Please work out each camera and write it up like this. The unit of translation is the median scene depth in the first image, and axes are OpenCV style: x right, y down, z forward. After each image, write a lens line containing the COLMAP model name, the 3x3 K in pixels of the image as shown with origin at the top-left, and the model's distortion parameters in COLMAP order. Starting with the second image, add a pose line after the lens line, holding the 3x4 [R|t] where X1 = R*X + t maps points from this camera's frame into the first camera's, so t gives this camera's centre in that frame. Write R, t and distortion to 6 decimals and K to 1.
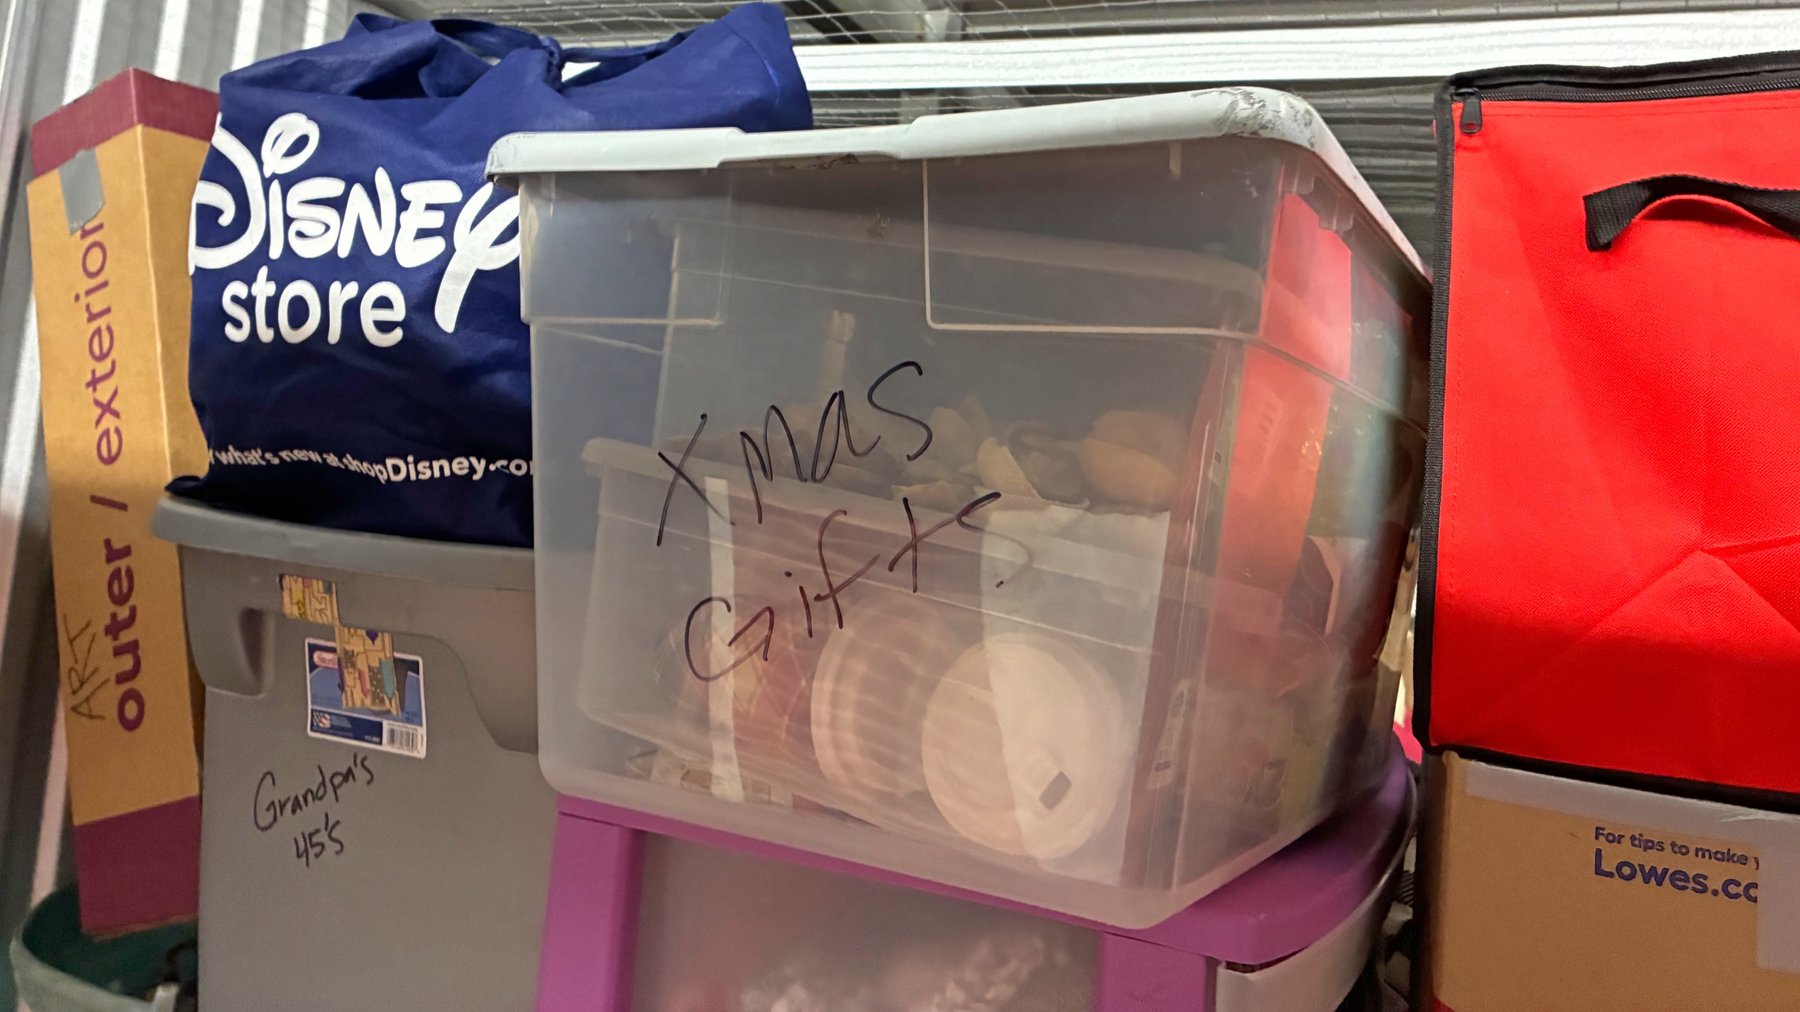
lens RADIAL K [[1422.4, 0, 895.7], [0, 1422.4, 333.4], [0, 0, 1]] dist [0.000085, -0.019637]
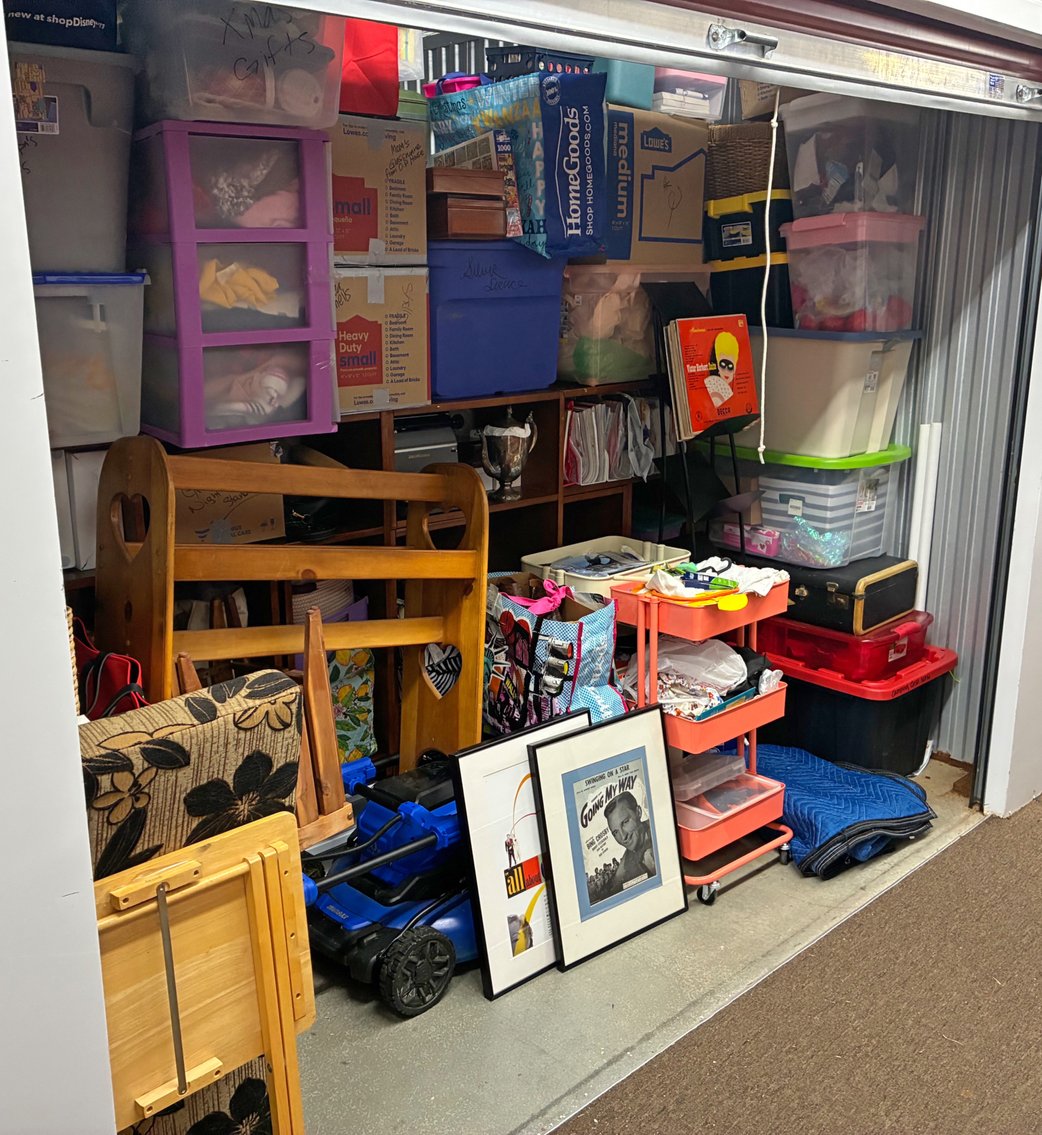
lens RADIAL K [[1146.2, 0, 485.5], [0, 1146.2, 564.9], [0, 0, 1]] dist [0.017707, 0.000000]
pose [[0.410114, -0.326123, 0.851734, -2.203461], [-0.057088, 0.922873, 0.380850, 0.160258], [-0.910246, -0.204816, 0.359865, -0.797916]]
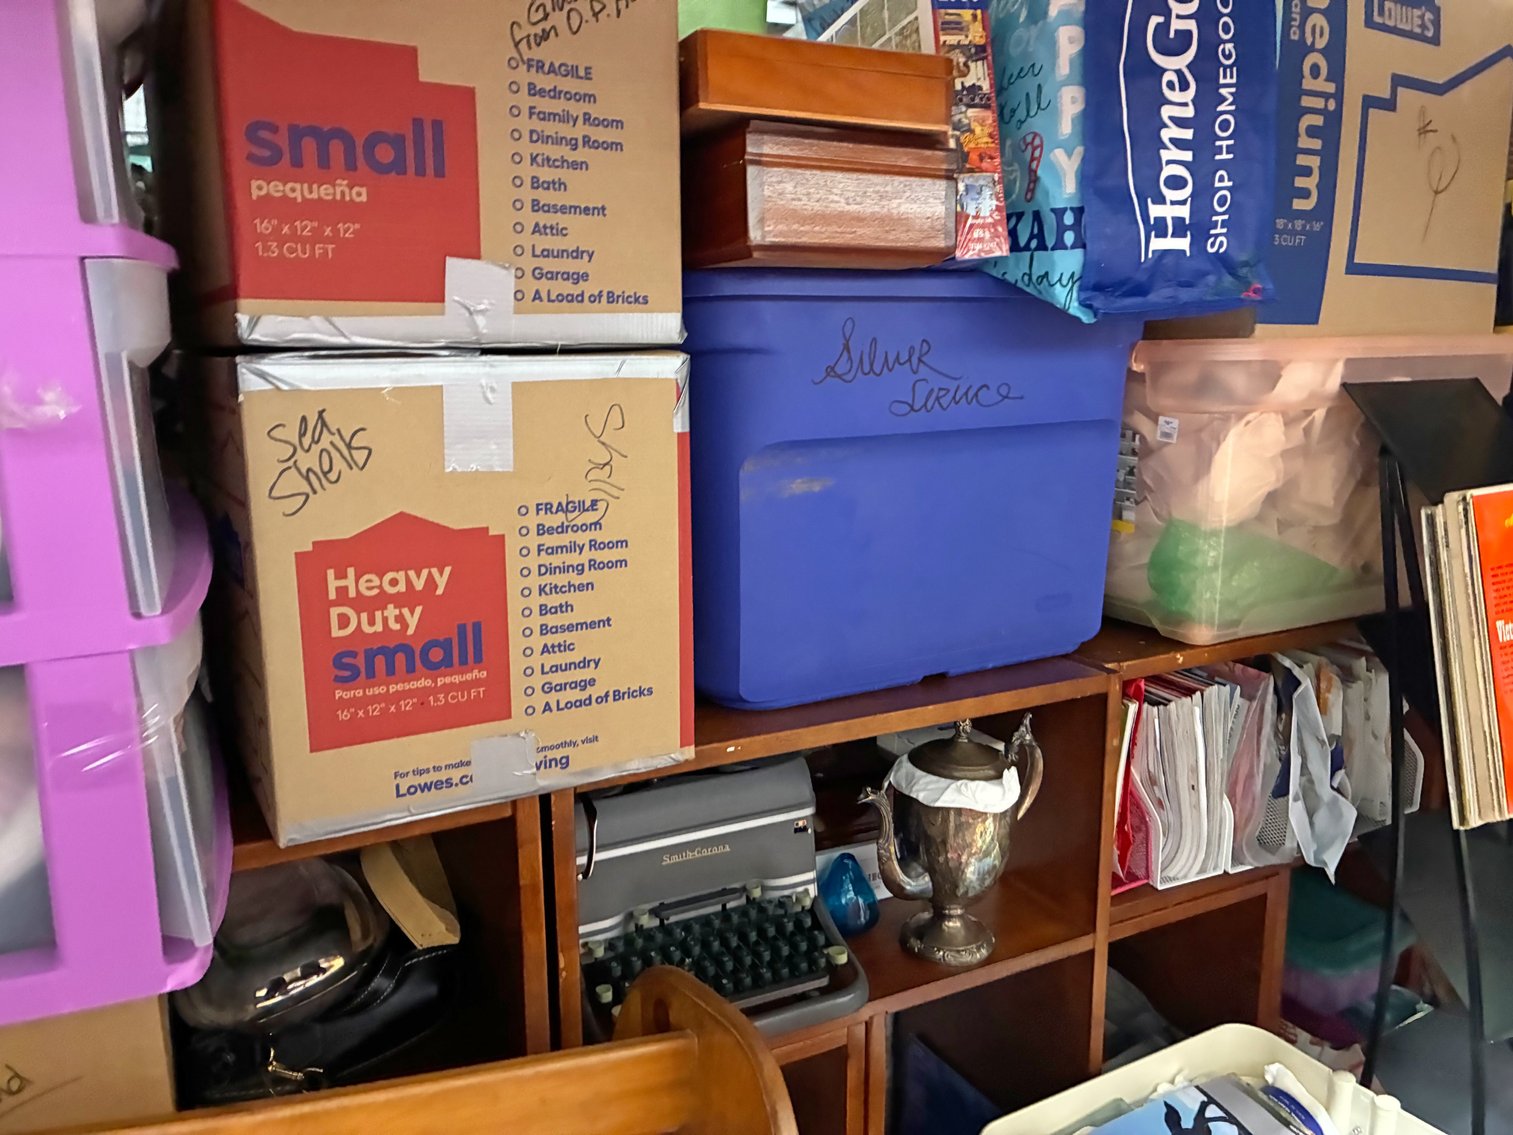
lens RADIAL K [[1148.0, 0, 736.5], [0, 1148.0, 558.3], [0, 0, 1]] dist [0.036848, -0.037688]
pose [[0.620223, -0.249969, 0.743532, -0.157069], [-0.016399, 0.943528, 0.330886, 0.441885], [-0.784254, -0.217416, 0.581098, -0.037588]]
